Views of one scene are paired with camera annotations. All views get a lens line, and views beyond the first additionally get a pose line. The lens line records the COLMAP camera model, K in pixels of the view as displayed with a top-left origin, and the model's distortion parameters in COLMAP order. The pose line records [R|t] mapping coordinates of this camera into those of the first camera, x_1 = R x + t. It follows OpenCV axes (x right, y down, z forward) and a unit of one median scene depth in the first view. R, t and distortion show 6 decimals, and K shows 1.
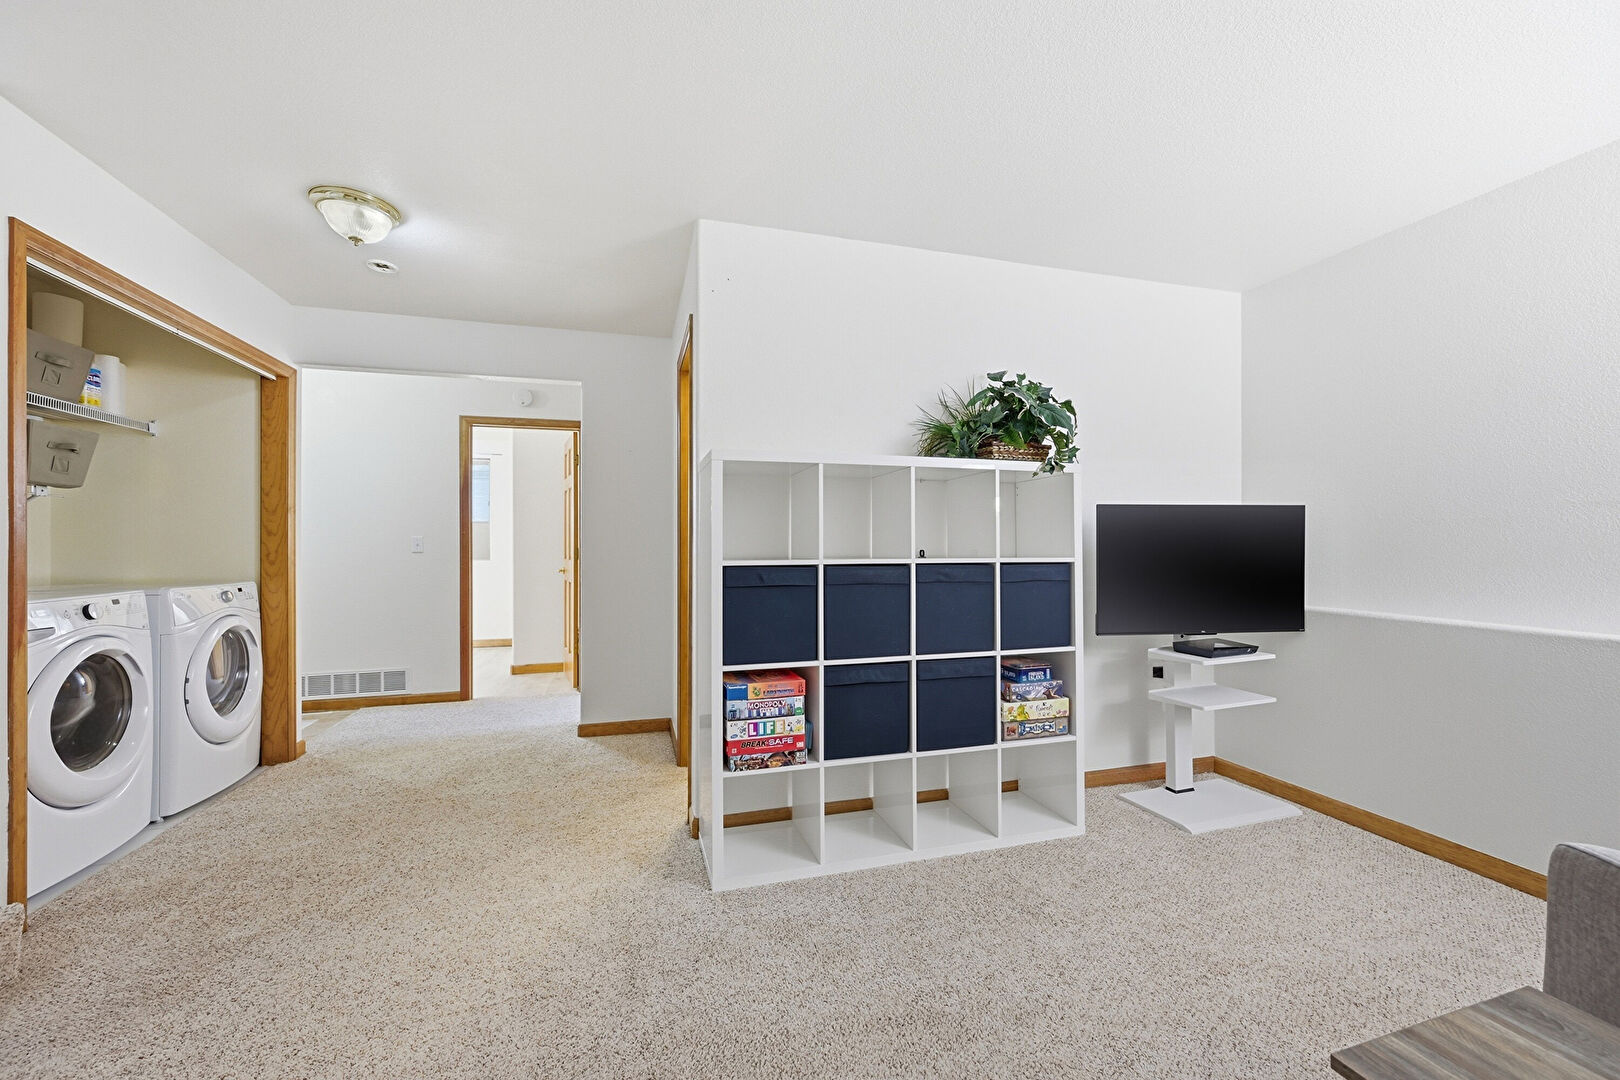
lens RADIAL K [[651.8, 0, 818.3], [0, 651.8, 536.5], [0, 0, 1]] dist [-0.002015, -0.000154]
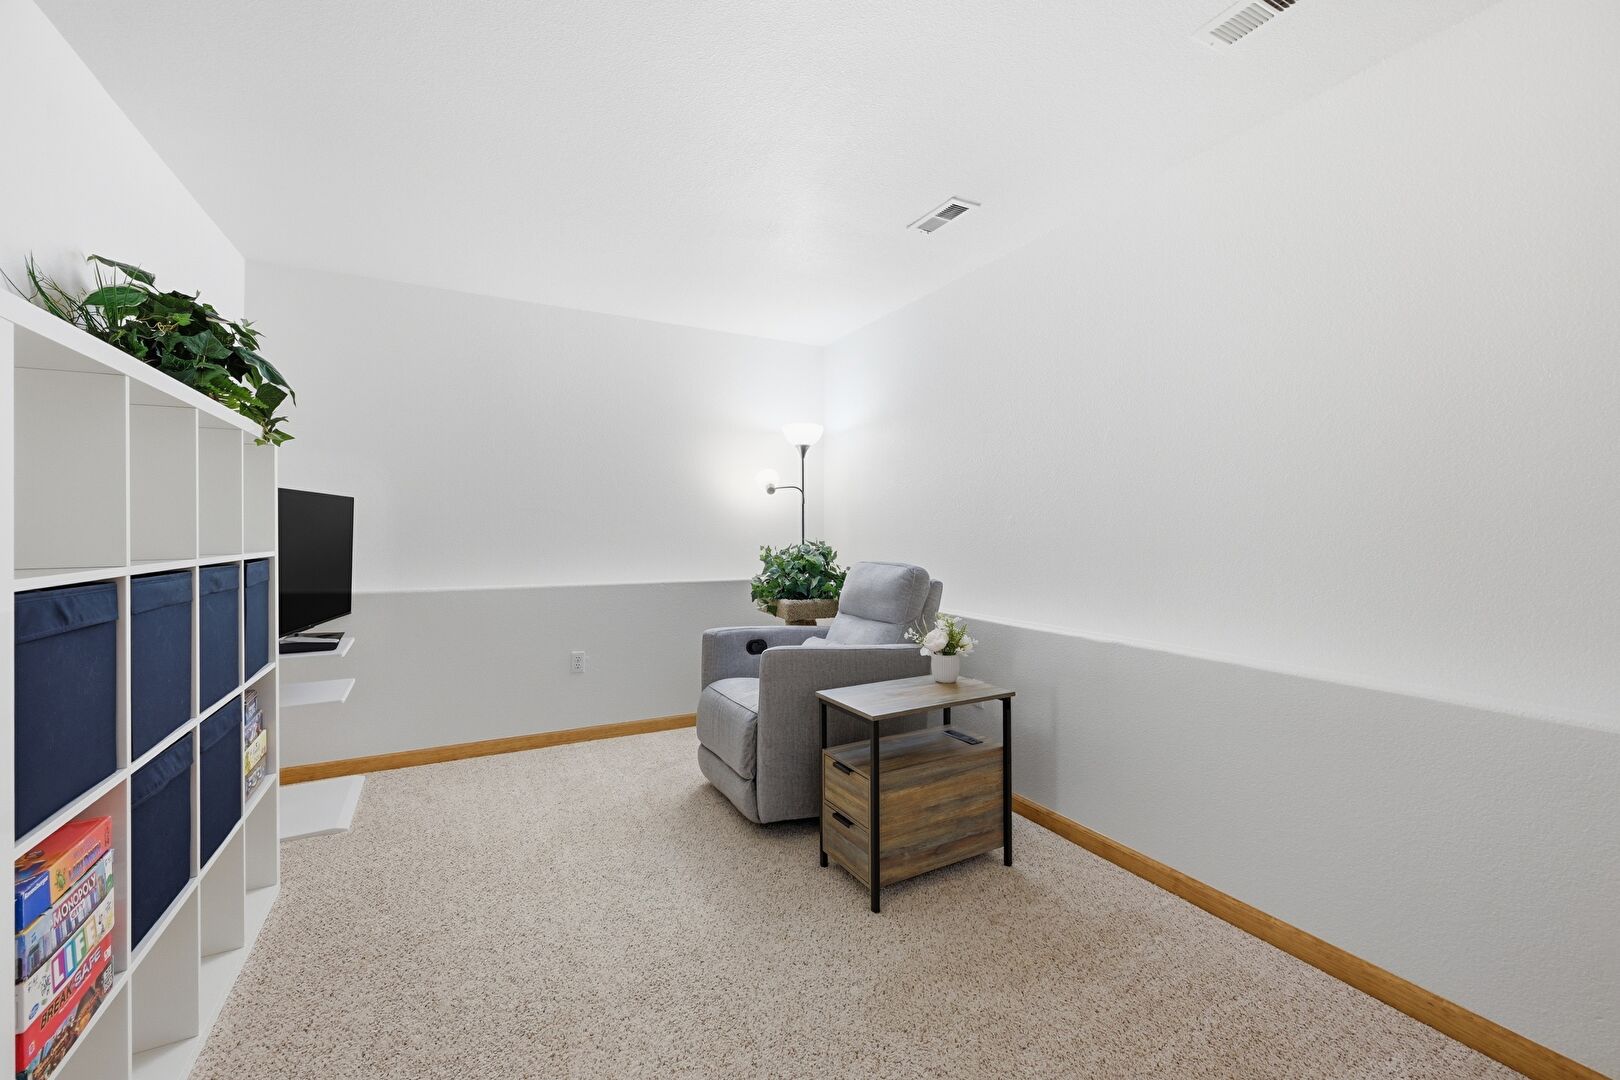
lens RADIAL K [[651.8, 0, 816.1], [0, 651.8, 533.8], [0, 0, 1]] dist [-0.002015, -0.000154]
pose [[-0.196069, -0.006621, 0.980568, -0.524820], [0.000794, 0.999976, 0.006911, 0.006622], [-0.980590, 0.002134, -0.196059, 0.510398]]
